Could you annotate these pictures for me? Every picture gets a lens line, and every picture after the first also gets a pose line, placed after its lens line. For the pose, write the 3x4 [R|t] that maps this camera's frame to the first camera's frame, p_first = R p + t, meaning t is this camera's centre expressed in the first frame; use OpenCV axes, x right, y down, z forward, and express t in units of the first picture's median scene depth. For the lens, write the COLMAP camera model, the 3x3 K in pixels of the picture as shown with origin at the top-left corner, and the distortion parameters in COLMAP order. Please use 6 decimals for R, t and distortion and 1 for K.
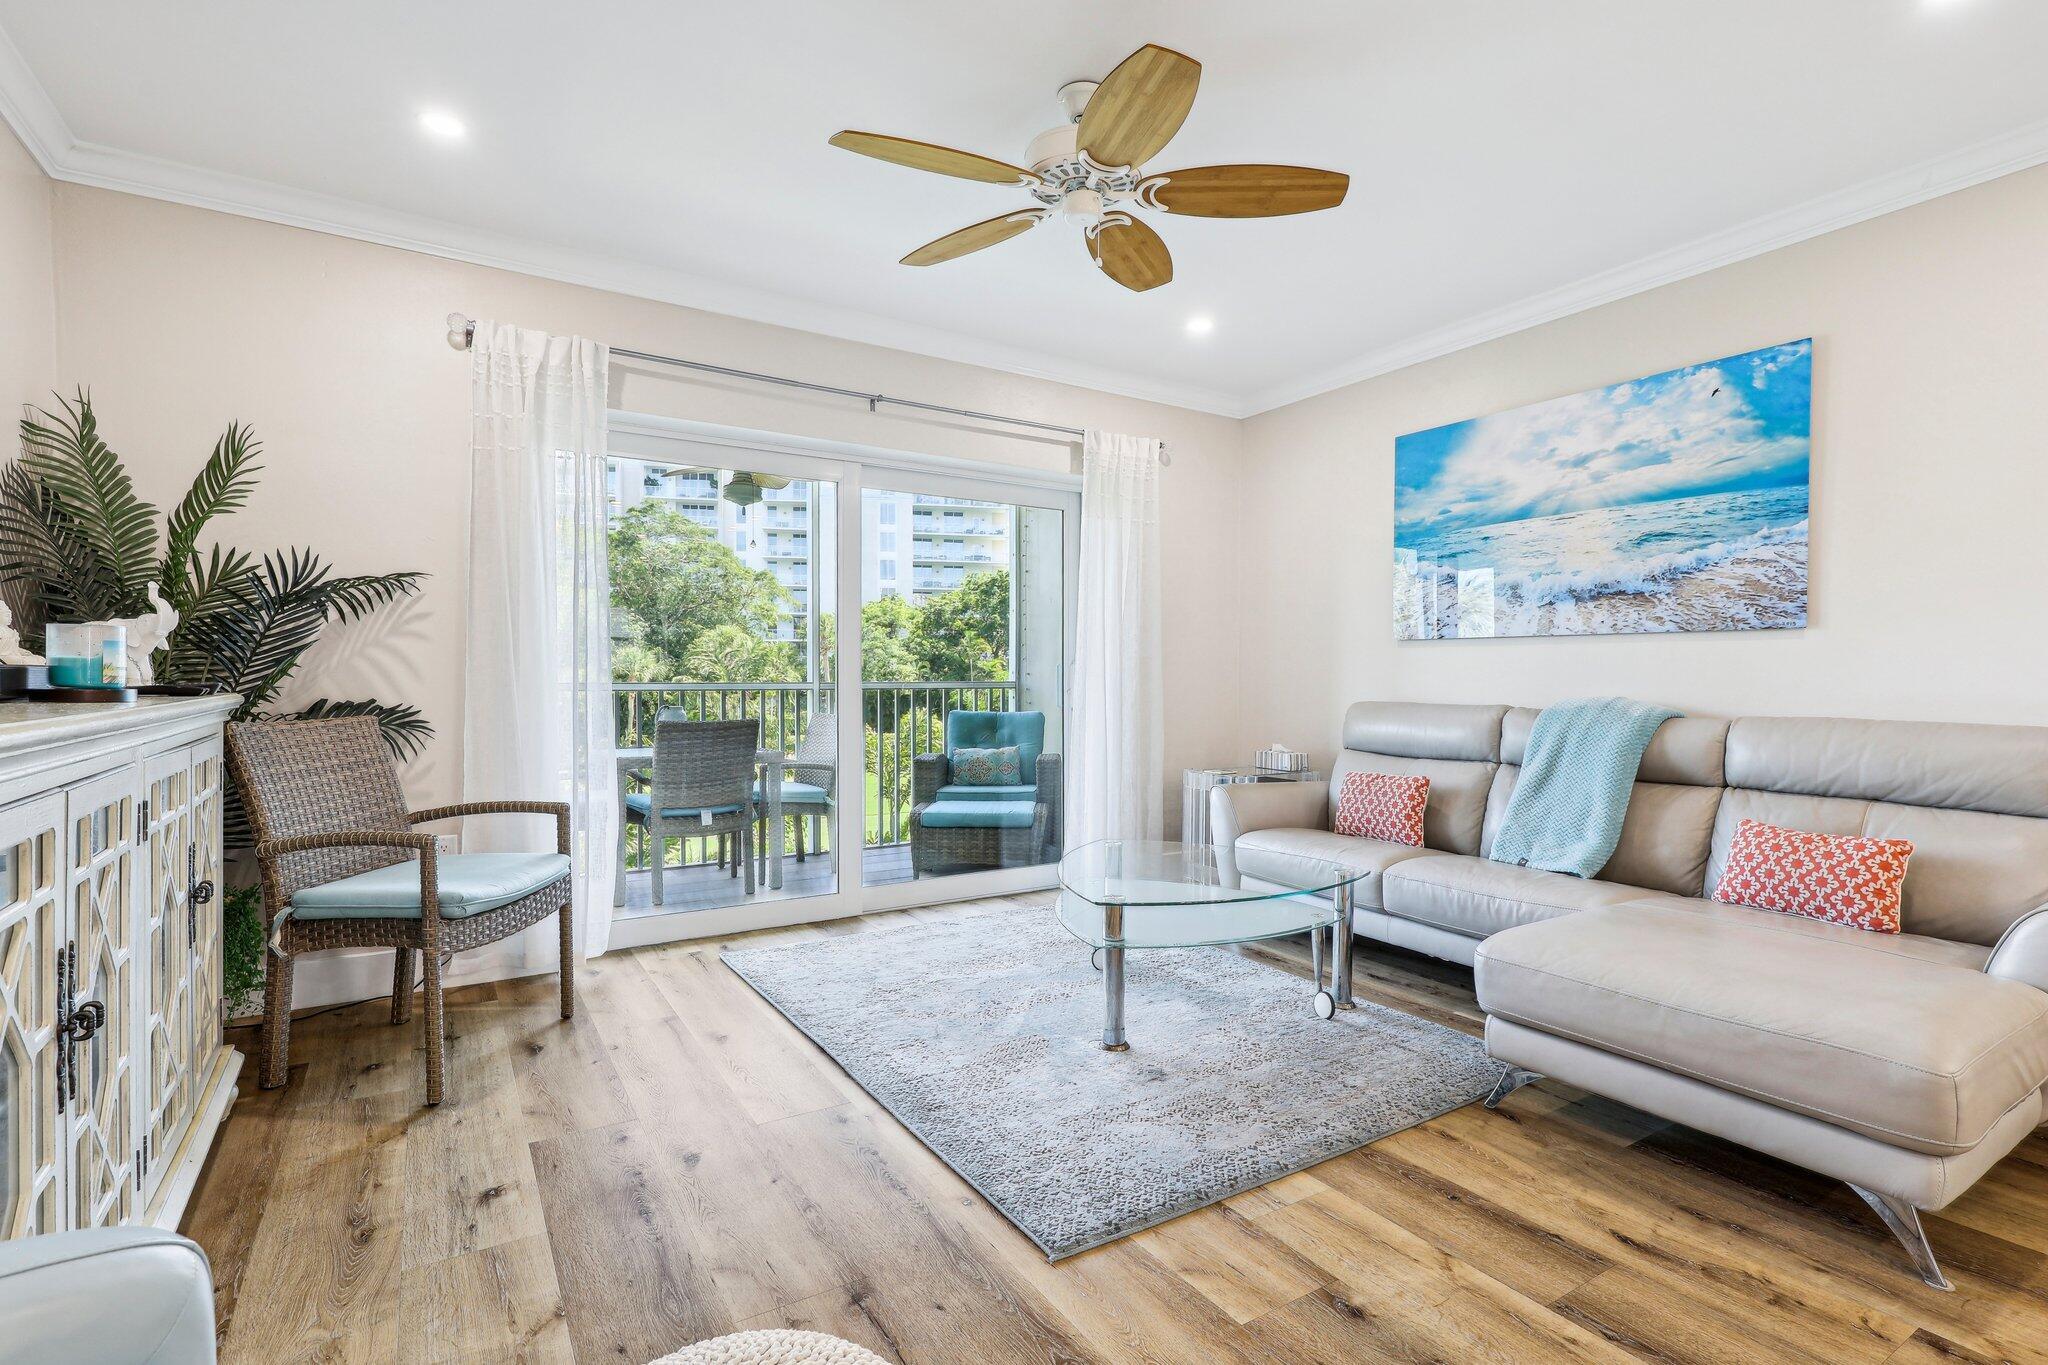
lens RADIAL K [[969.9, 0, 1050.0], [0, 969.9, 706.2], [0, 0, 1]] dist [-0.003869, -0.000997]
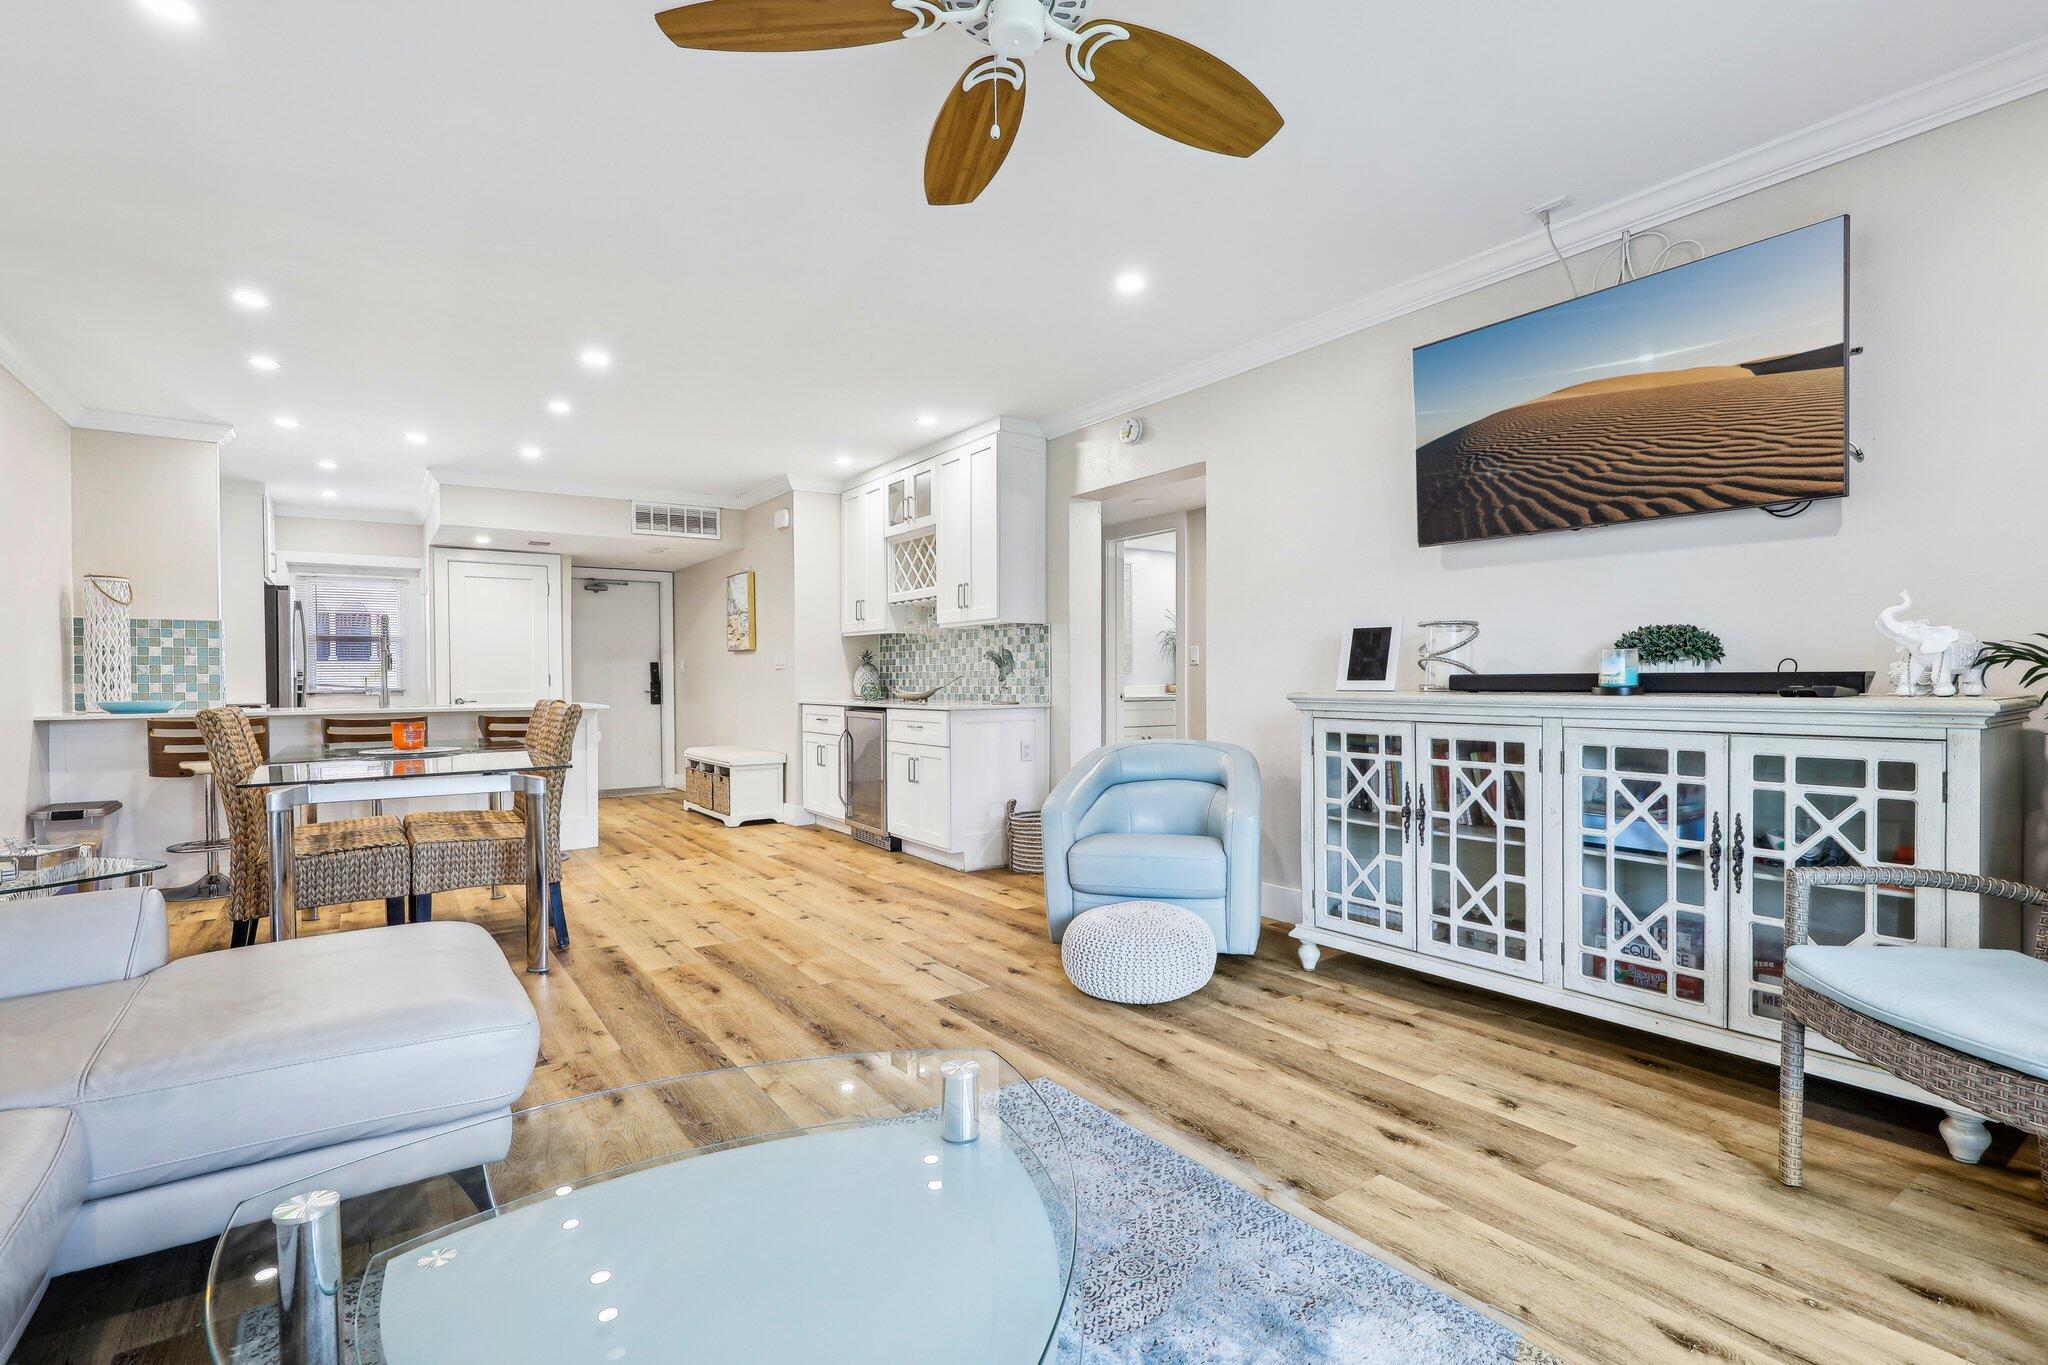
lens RADIAL K [[949.8, 0, 1037.8], [0, 949.8, 694.5], [0, 0, 1]] dist [-0.006181, -0.001055]
pose [[-0.998752, 0.002960, -0.049850, 0.046284], [0.000604, 0.998885, 0.047204, -0.042572], [0.049934, 0.047115, -0.997641, 1.378961]]
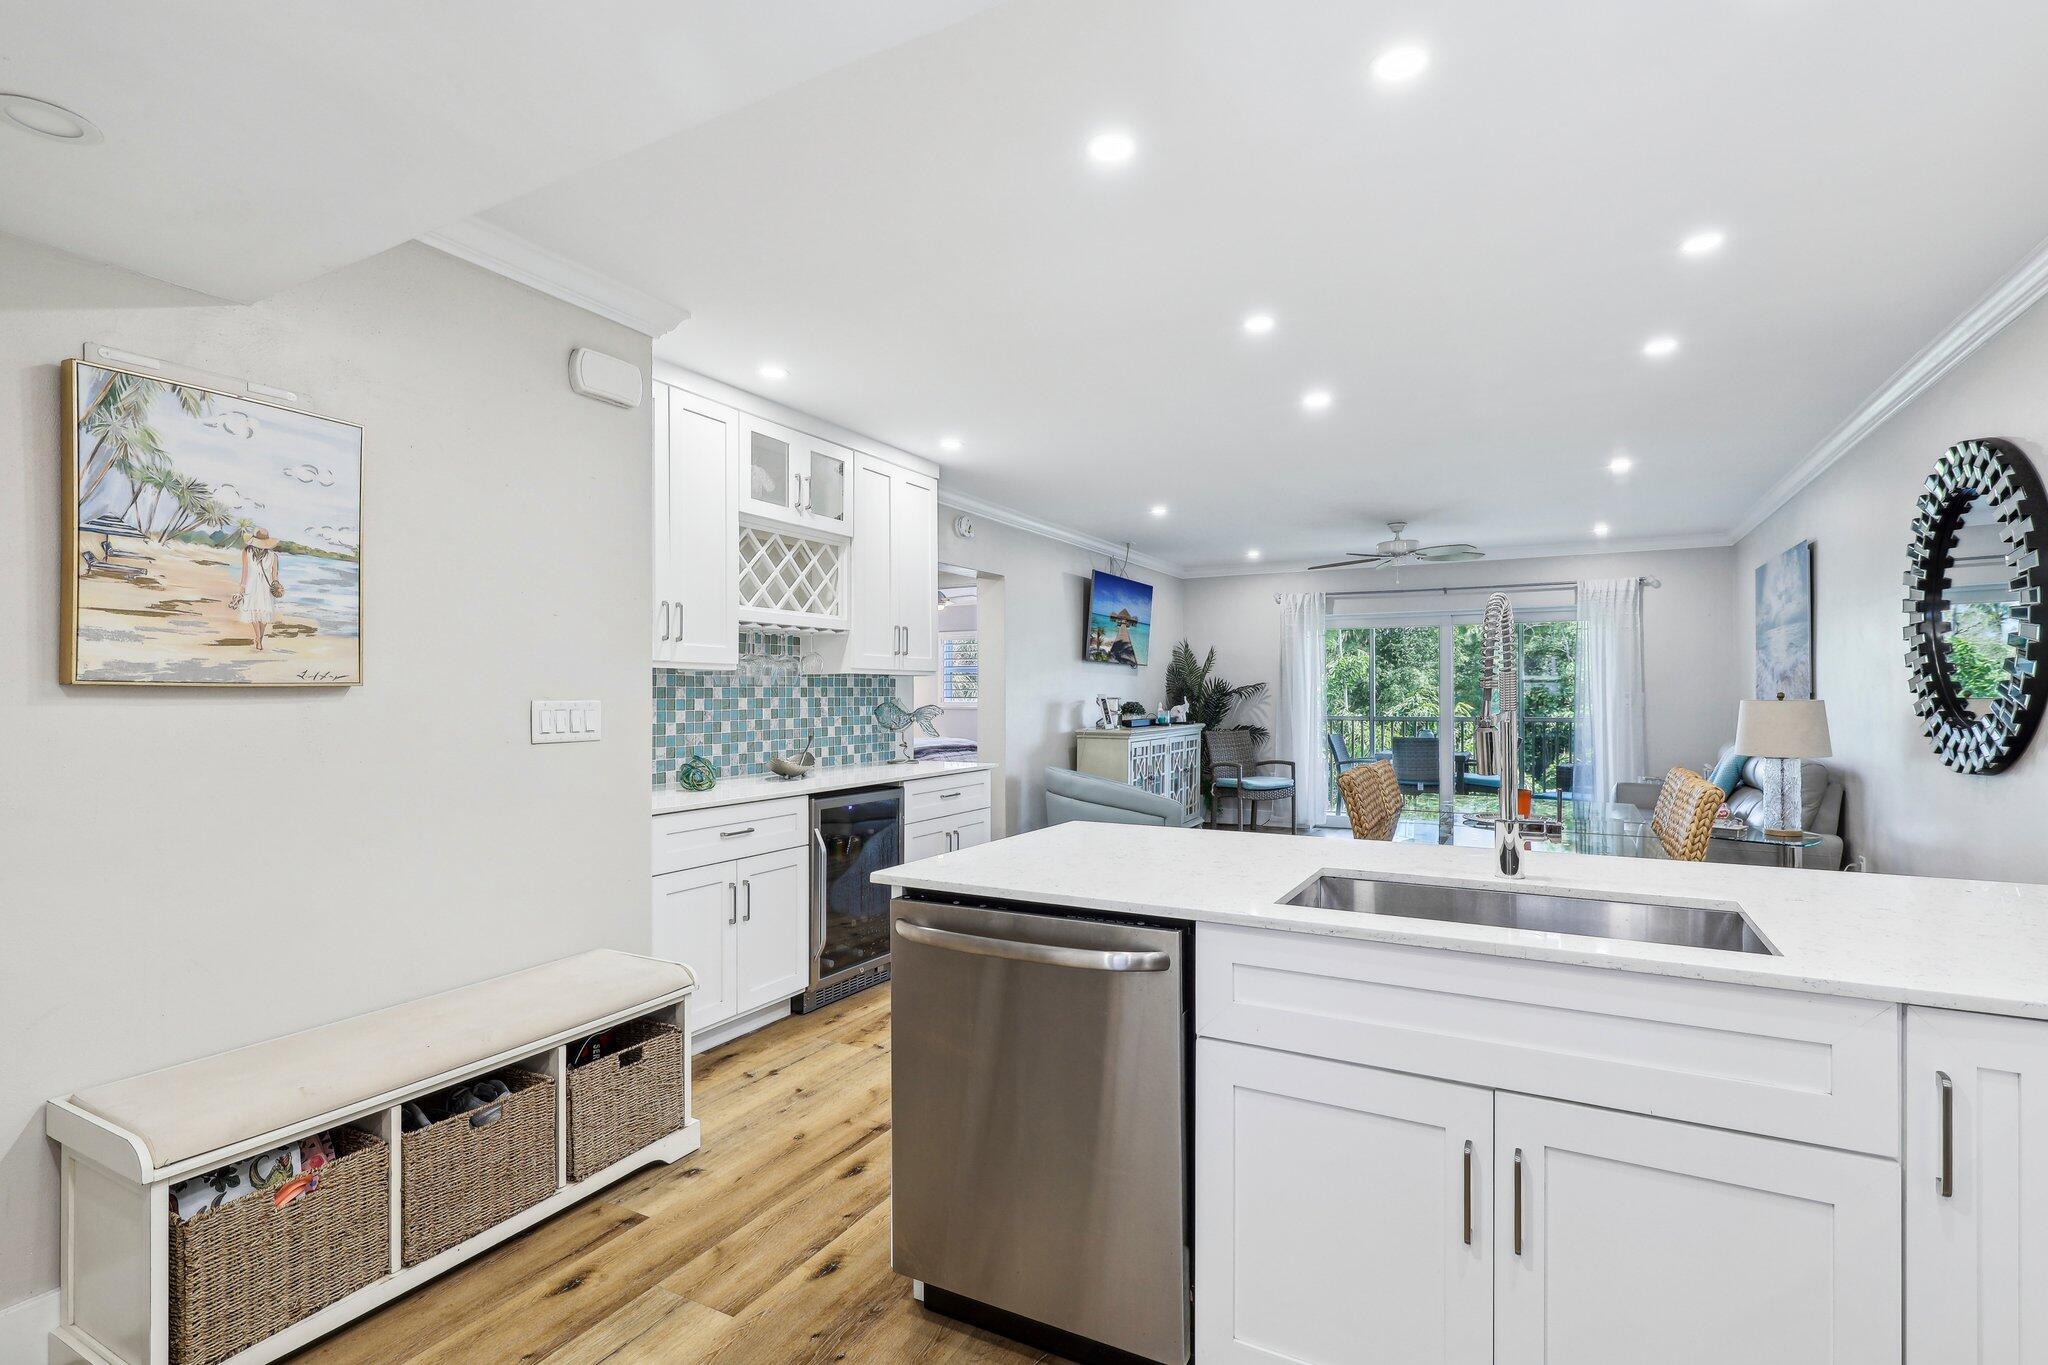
lens RADIAL K [[949.8, 0, 1037.8], [0, 949.8, 694.5], [0, 0, 1]] dist [-0.006181, -0.001055]
pose [[0.489453, -0.005578, -0.872012, 1.587631], [-0.022021, 0.999582, -0.018755, -0.032629], [0.871751, 0.028382, 0.489126, -1.056068]]
